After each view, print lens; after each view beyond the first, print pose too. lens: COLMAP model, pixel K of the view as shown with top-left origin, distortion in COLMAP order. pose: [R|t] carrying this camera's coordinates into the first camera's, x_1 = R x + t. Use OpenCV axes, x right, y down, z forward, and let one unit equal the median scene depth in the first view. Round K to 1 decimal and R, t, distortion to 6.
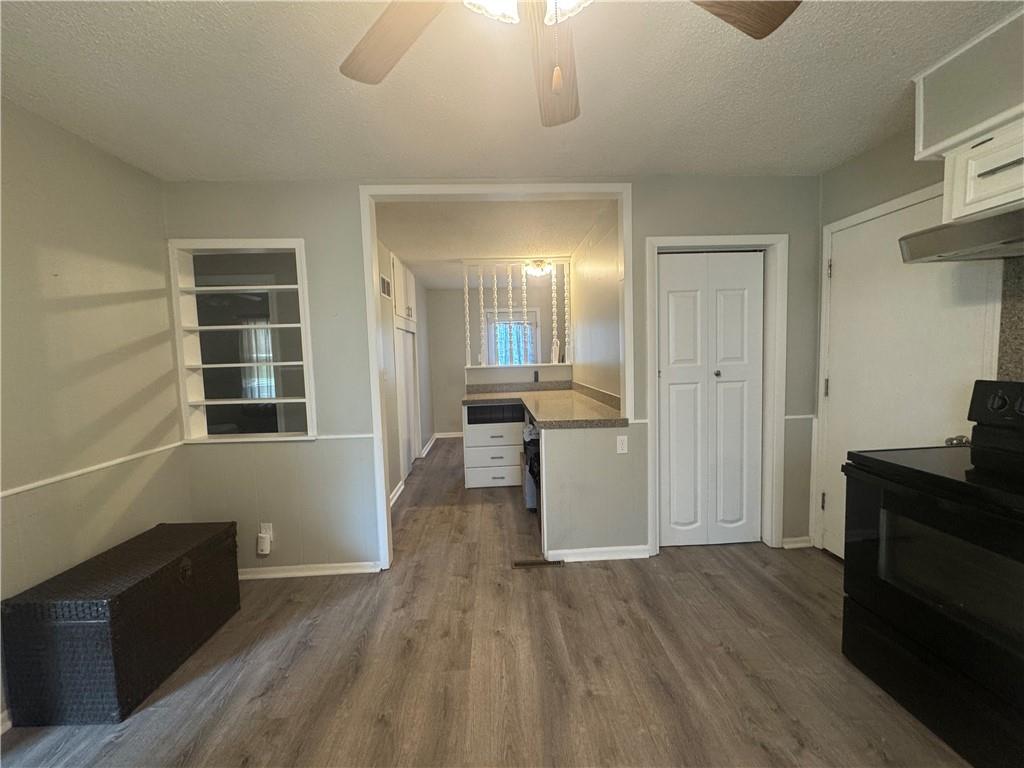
lens RADIAL K [[407.4, 0, 512.0], [0, 407.4, 384.0], [0, 0, 1]] dist [-0.000717, -0.000108]
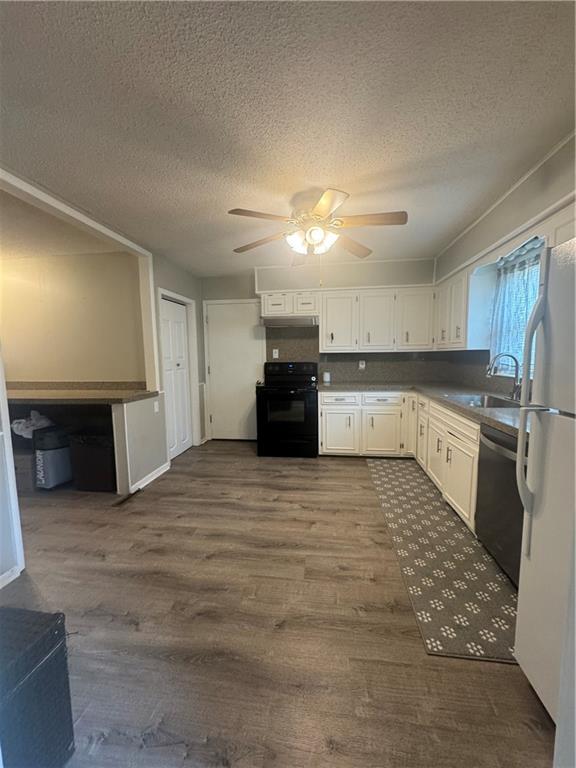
lens RADIAL K [[305.6, 0, 288.0], [0, 305.6, 384.0], [0, 0, 1]] dist [-0.000717, -0.000108]
pose [[0.187132, -0.070680, 0.979789, -0.995828], [0.080300, 0.995171, 0.056453, 0.031153], [-0.979047, 0.068113, 0.191904, 0.250420]]
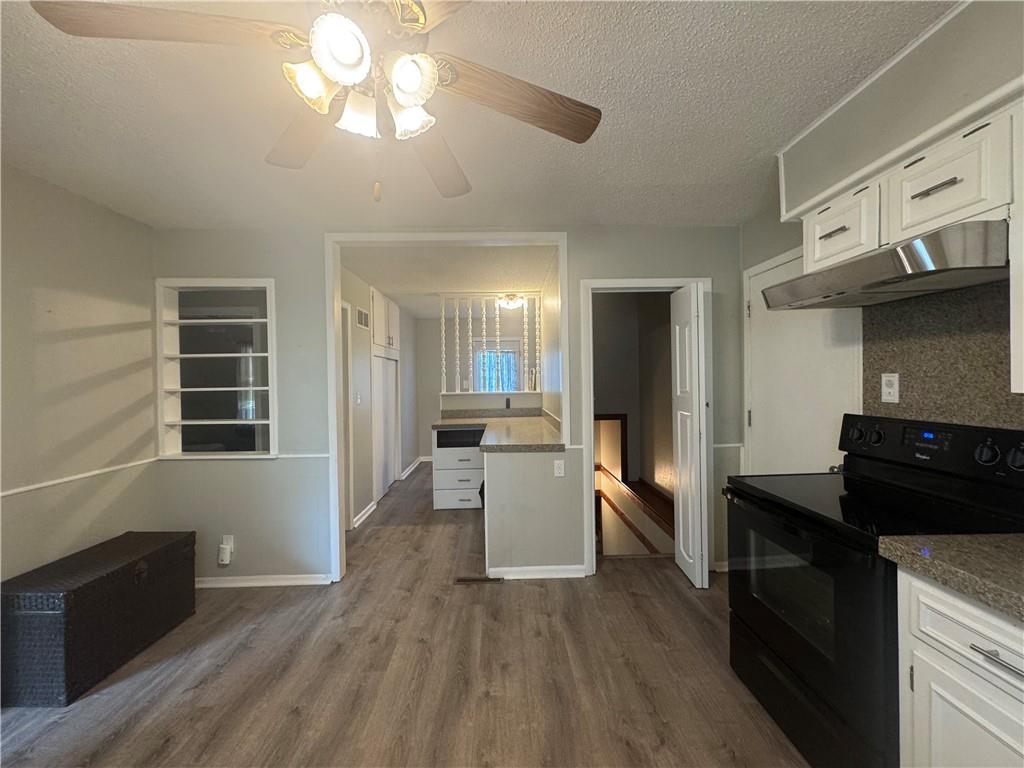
lens RADIAL K [[407.4, 0, 512.0], [0, 407.4, 384.0], [0, 0, 1]] dist [-0.000717, -0.000108]
pose [[0.999639, 0.014342, -0.022719, 0.192723], [-0.015740, 0.997915, -0.062598, -0.004659], [0.021774, 0.062933, 0.997780, -0.103754]]
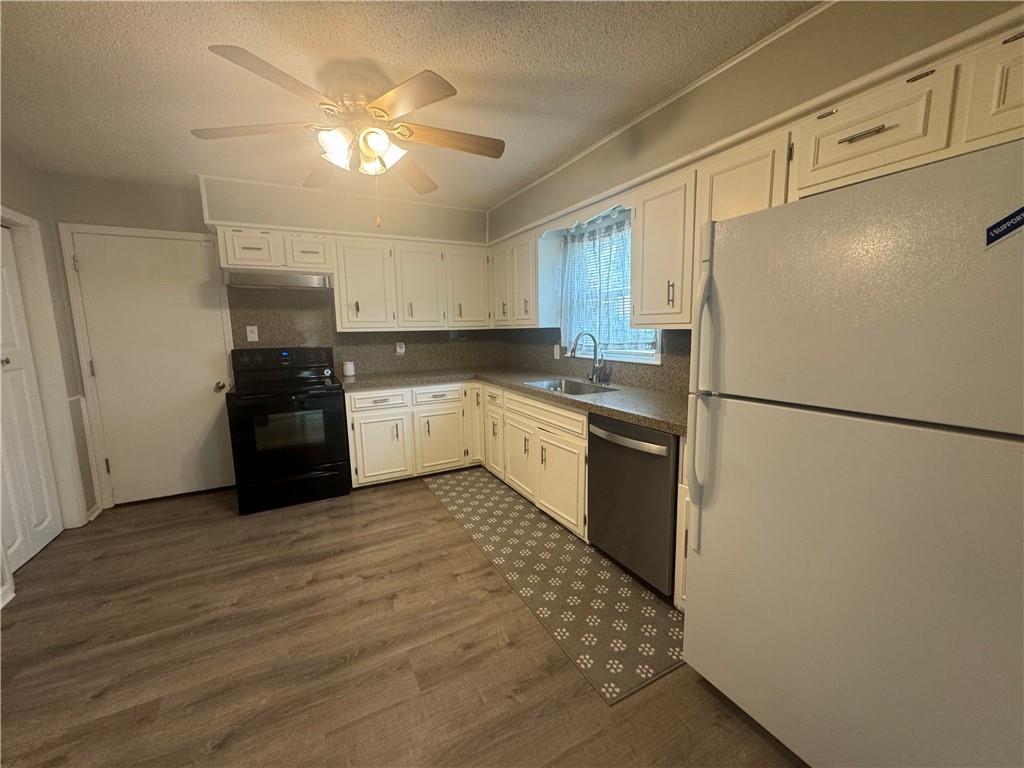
lens RADIAL K [[407.4, 0, 512.0], [0, 407.4, 384.0], [0, 0, 1]] dist [-0.000717, -0.000108]
pose [[-0.420462, -0.091186, 0.902717, -0.872642], [0.095089, 0.985029, 0.143790, 0.000206], [-0.902314, 0.146297, -0.405496, 0.458006]]
